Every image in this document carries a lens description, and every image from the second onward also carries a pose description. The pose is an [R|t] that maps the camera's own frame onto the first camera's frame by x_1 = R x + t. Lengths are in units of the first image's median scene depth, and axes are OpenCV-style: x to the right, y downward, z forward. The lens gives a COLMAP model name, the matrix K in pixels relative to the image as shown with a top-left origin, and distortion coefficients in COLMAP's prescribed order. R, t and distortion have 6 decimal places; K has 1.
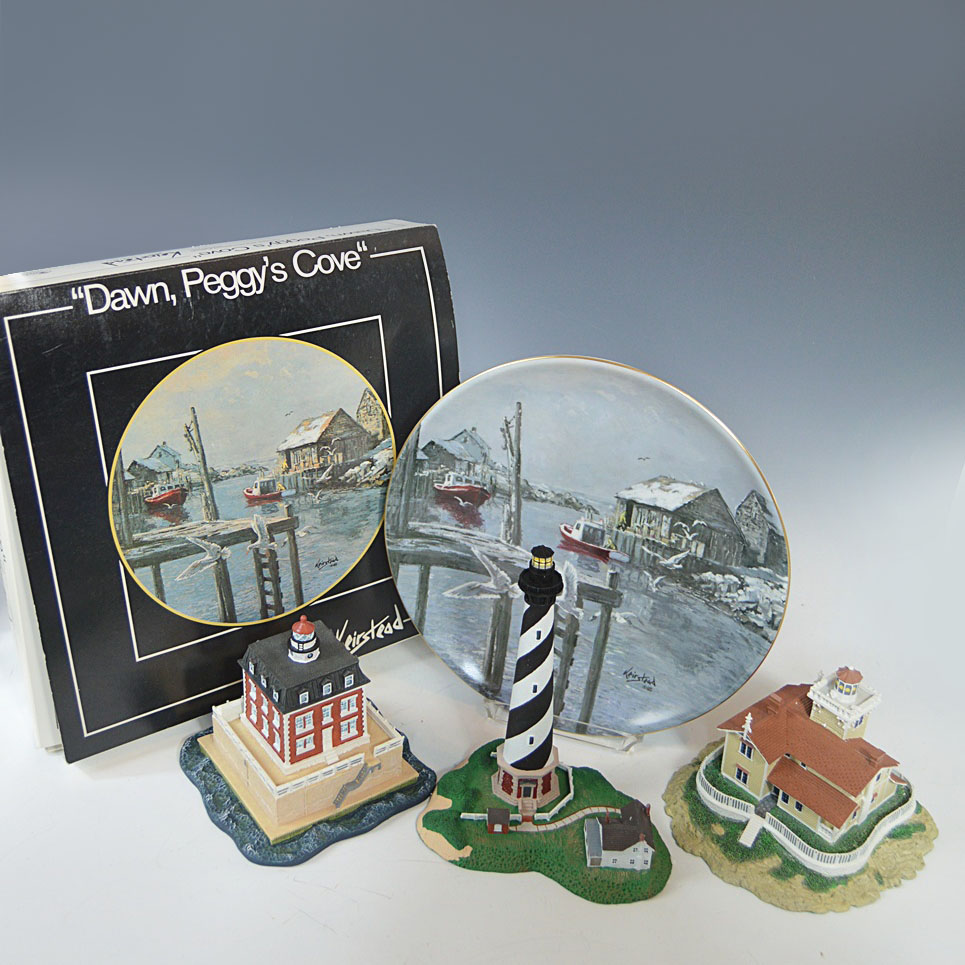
lens RADIAL K [[1249.4, 0, 524.2], [0, 1249.4, 372.3], [0, 0, 1]] dist [-0.082578, 0.000000]
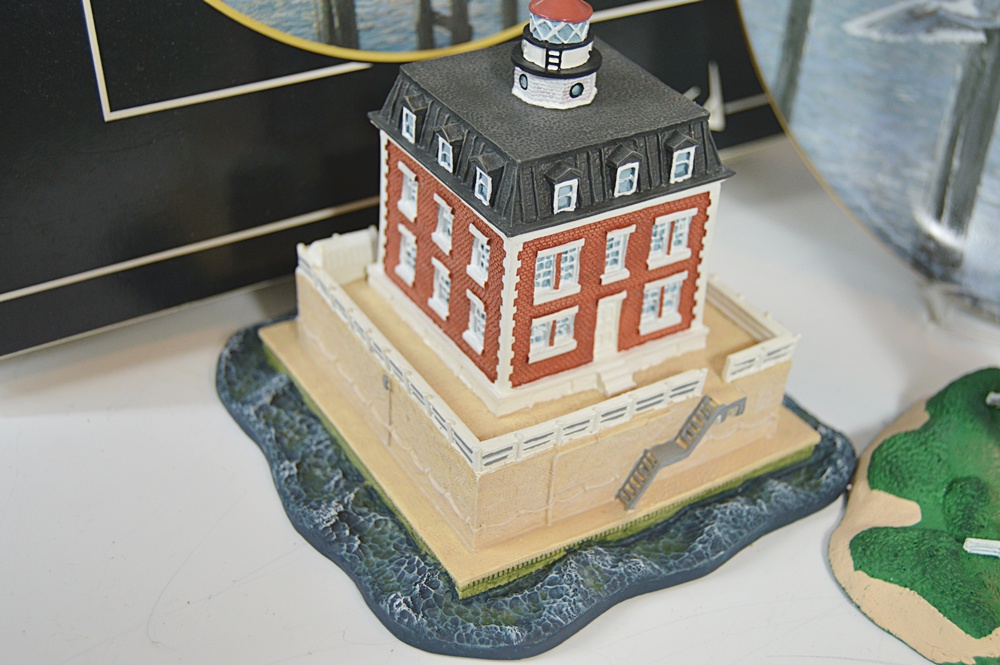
lens RADIAL K [[1398.6, 0, 502.2], [0, 1398.6, 333.9], [0, 0, 1]] dist [-0.068891, 0.000000]
pose [[0.996045, 0.045379, -0.076389, -0.154443], [-0.029532, 0.979945, 0.197070, 0.211426], [0.083799, -0.194035, 0.977409, 0.573764]]
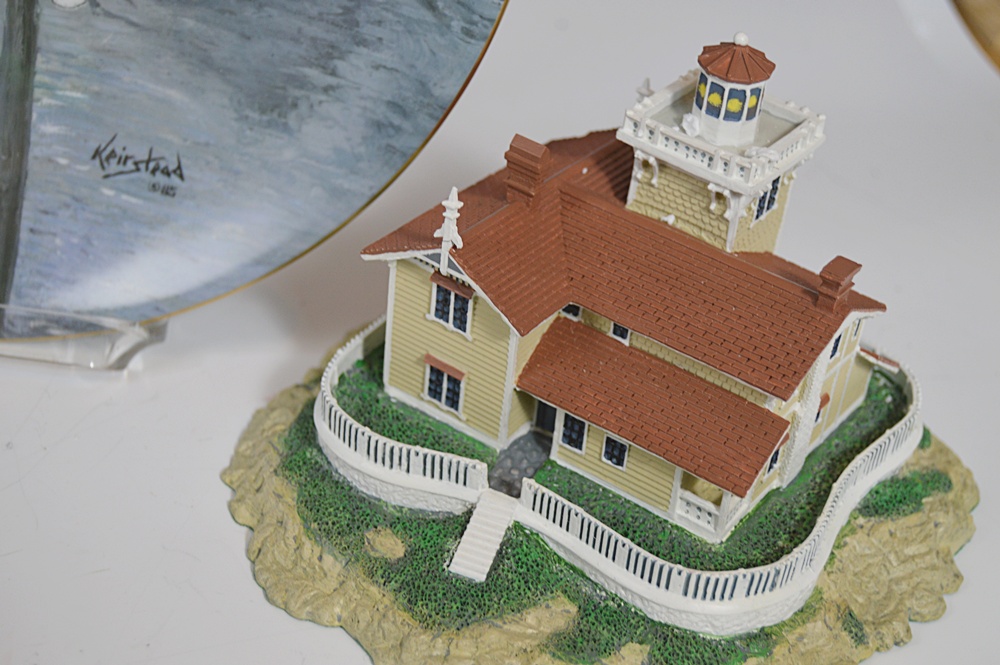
lens RADIAL K [[1899.1, 0, 501.1], [0, 1899.1, 337.3], [0, 0, 1]] dist [-0.032028, 0.000000]
pose [[0.973909, -0.097270, 0.205038, 0.084669], [0.053203, 0.976169, 0.210390, 0.202547], [-0.220616, -0.193992, 0.955874, 0.493748]]
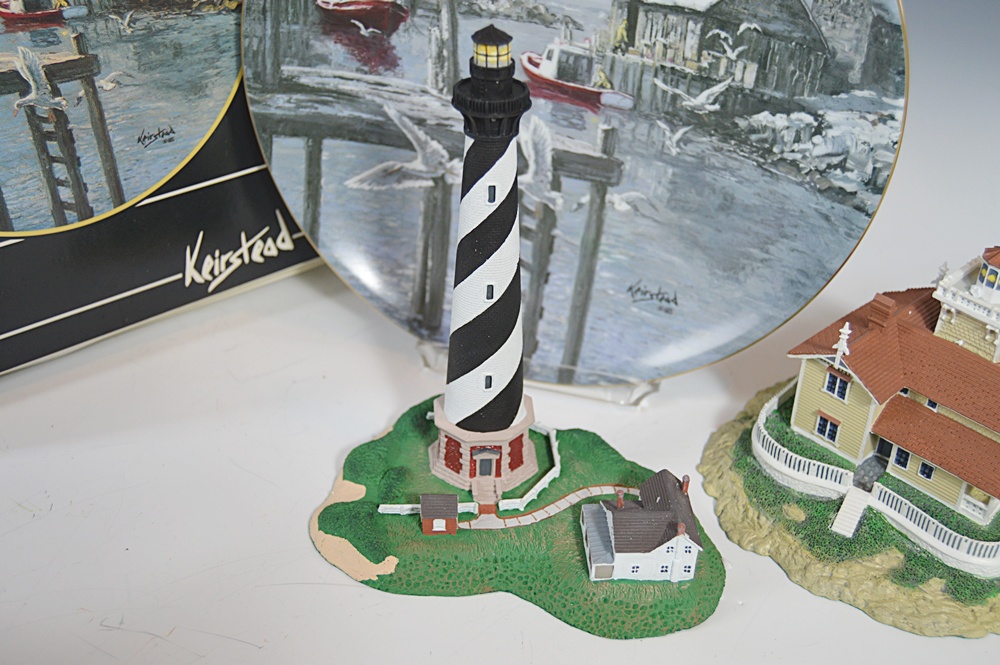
lens RADIAL K [[1165.8, 0, 500.0], [0, 1165.8, 329.8], [0, 0, 1]] dist [-0.063107, 0.000000]
pose [[0.998958, -0.044612, 0.009653, 0.006894], [0.042299, 0.984269, 0.171539, 0.169240], [-0.017154, -0.170951, 0.985130, 0.431367]]
